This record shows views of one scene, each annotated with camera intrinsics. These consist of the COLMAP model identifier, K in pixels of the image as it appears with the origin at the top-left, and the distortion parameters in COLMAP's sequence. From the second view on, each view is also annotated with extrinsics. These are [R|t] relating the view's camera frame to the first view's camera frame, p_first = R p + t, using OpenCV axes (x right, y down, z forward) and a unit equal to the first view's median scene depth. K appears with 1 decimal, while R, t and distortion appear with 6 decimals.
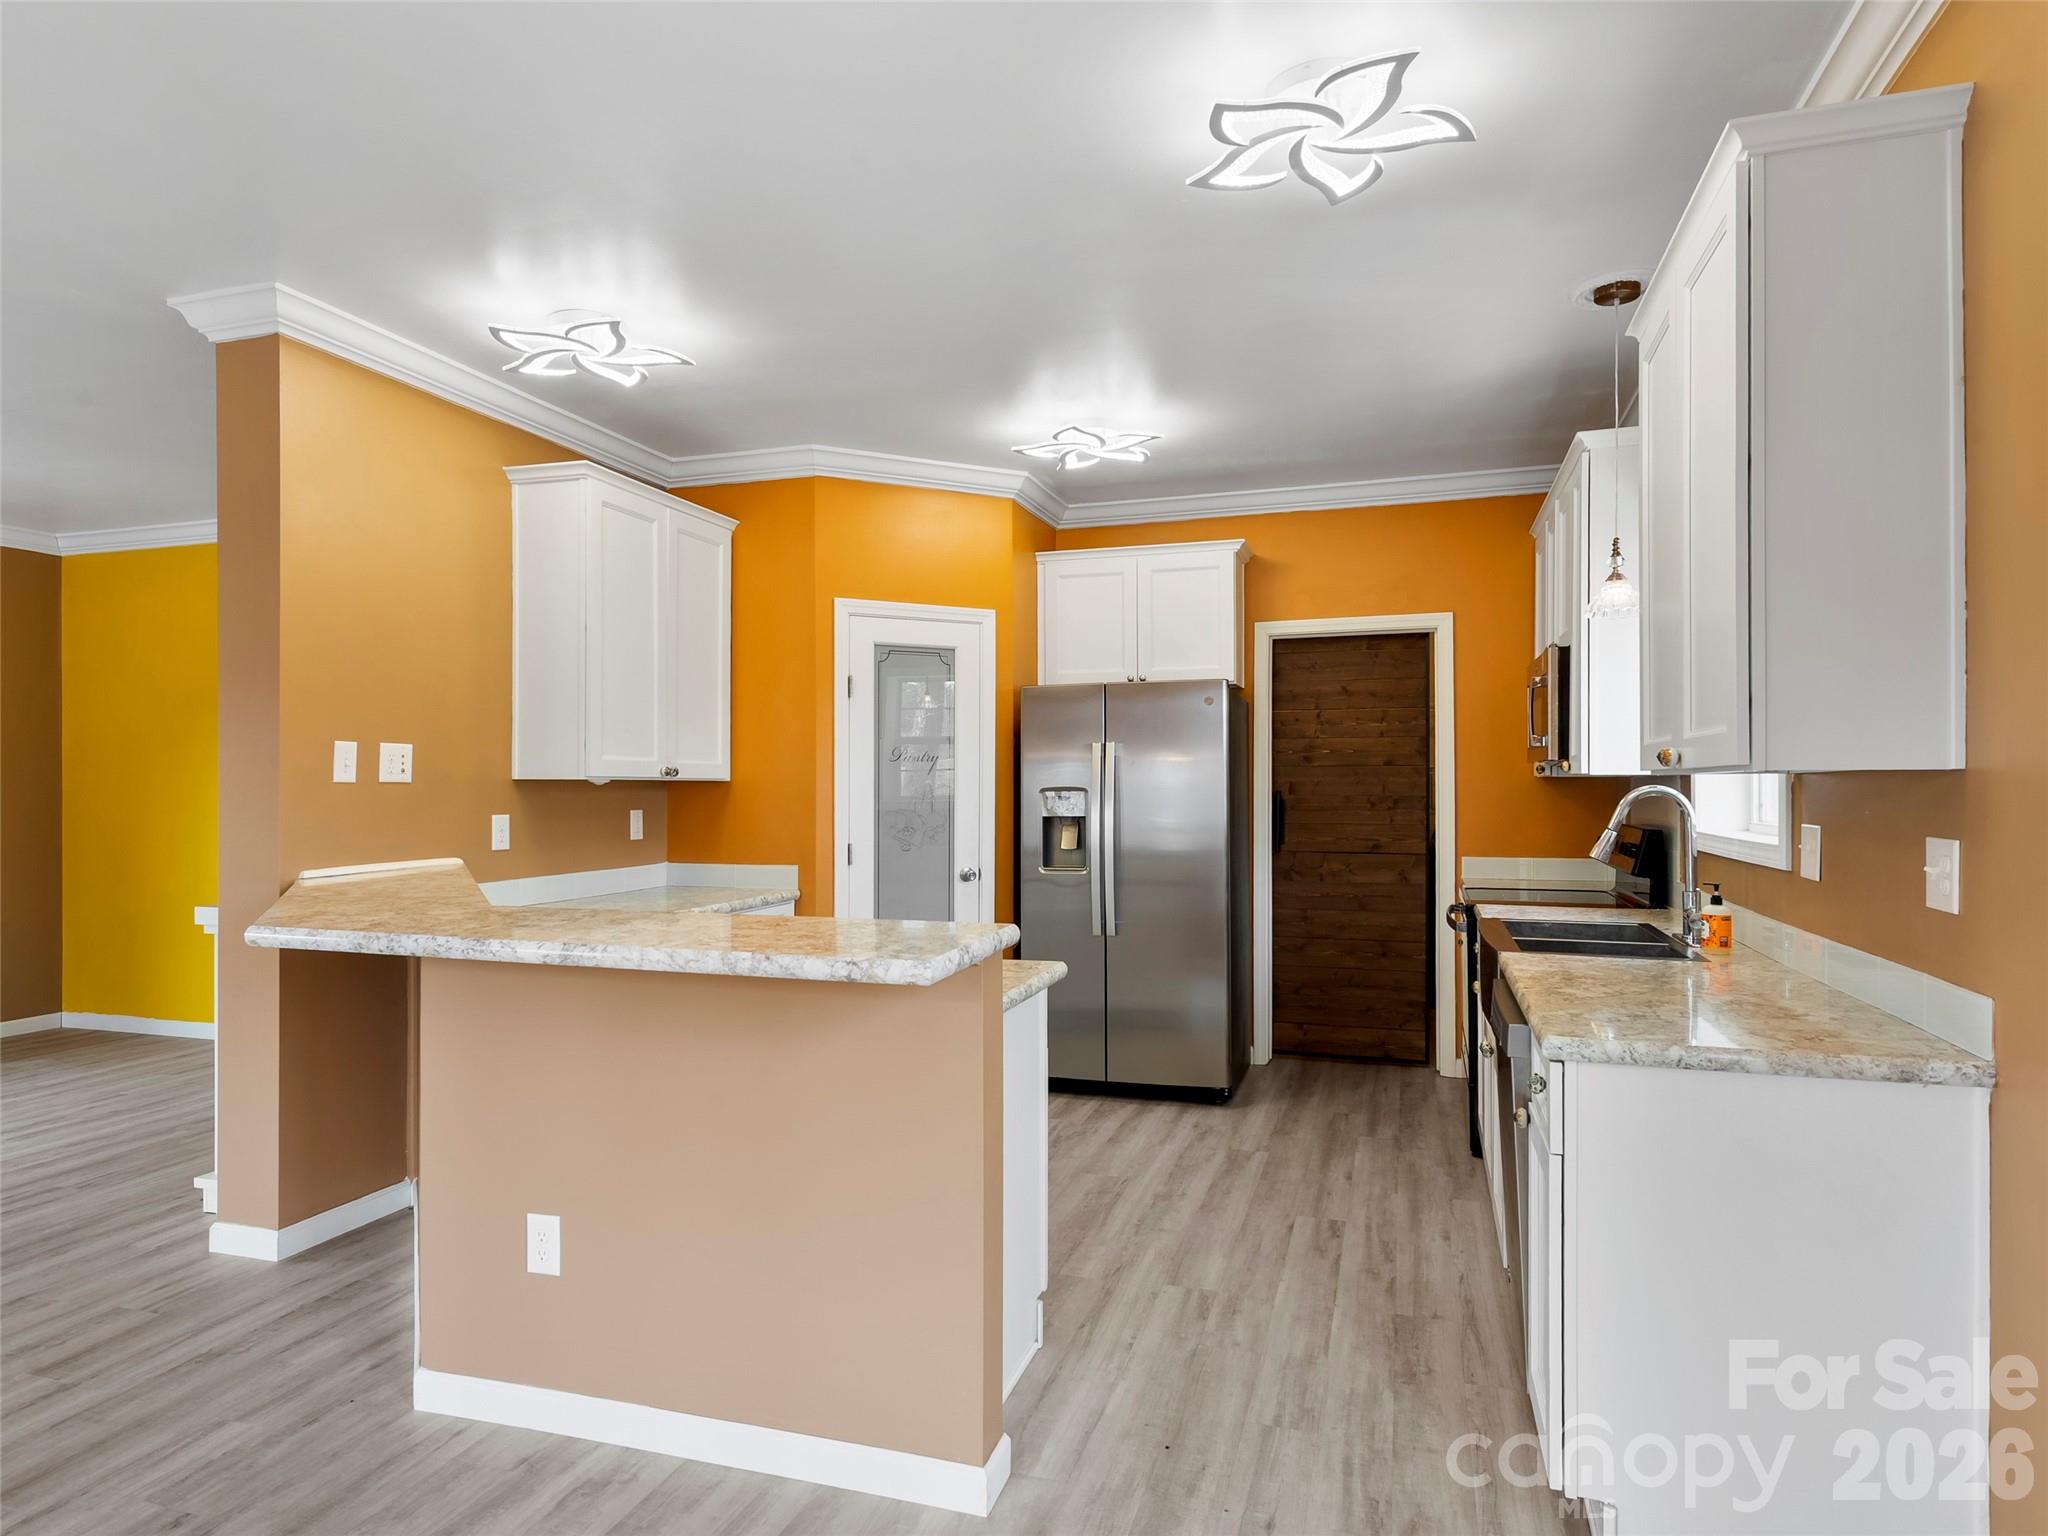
lens RADIAL K [[1183.7, 0, 1025.3], [0, 1183.7, 781.9], [0, 0, 1]] dist [0.005412, 0.000162]
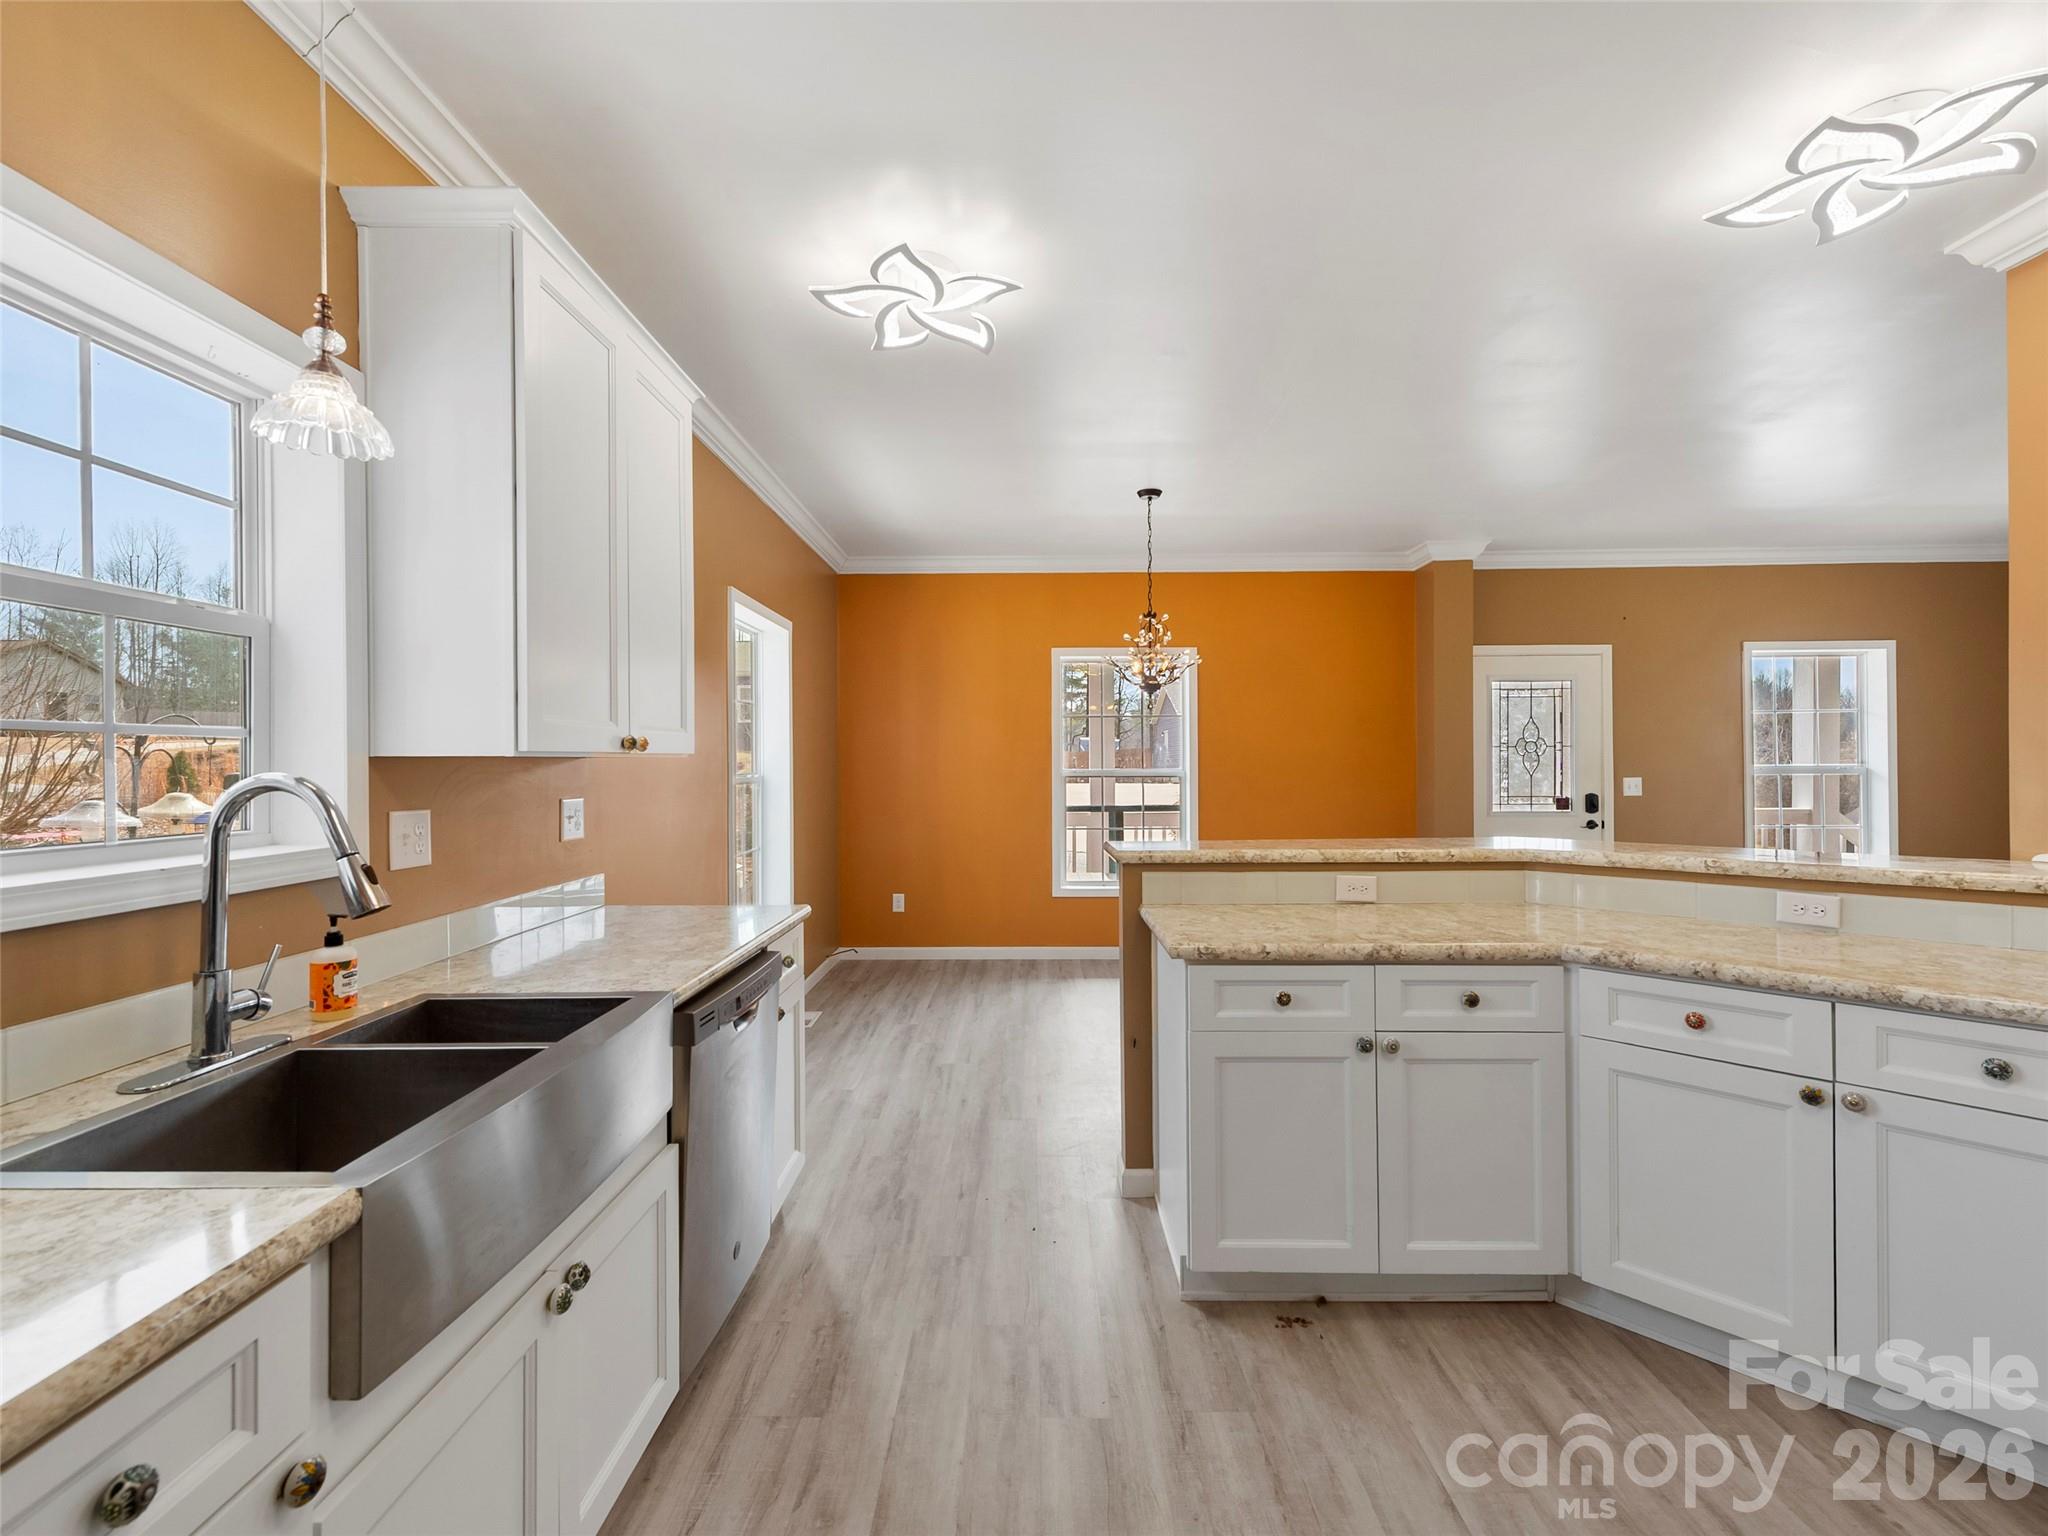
lens RADIAL K [[907.4, 0, 1012.0], [0, 907.4, 757.0], [0, 0, 1]] dist [0.001640, 0.000050]
pose [[-0.958828, 0.005011, -0.283945, 0.217772], [0.007581, 0.999940, -0.007952, 0.001464], [0.283888, -0.009777, -0.958808, 0.985208]]
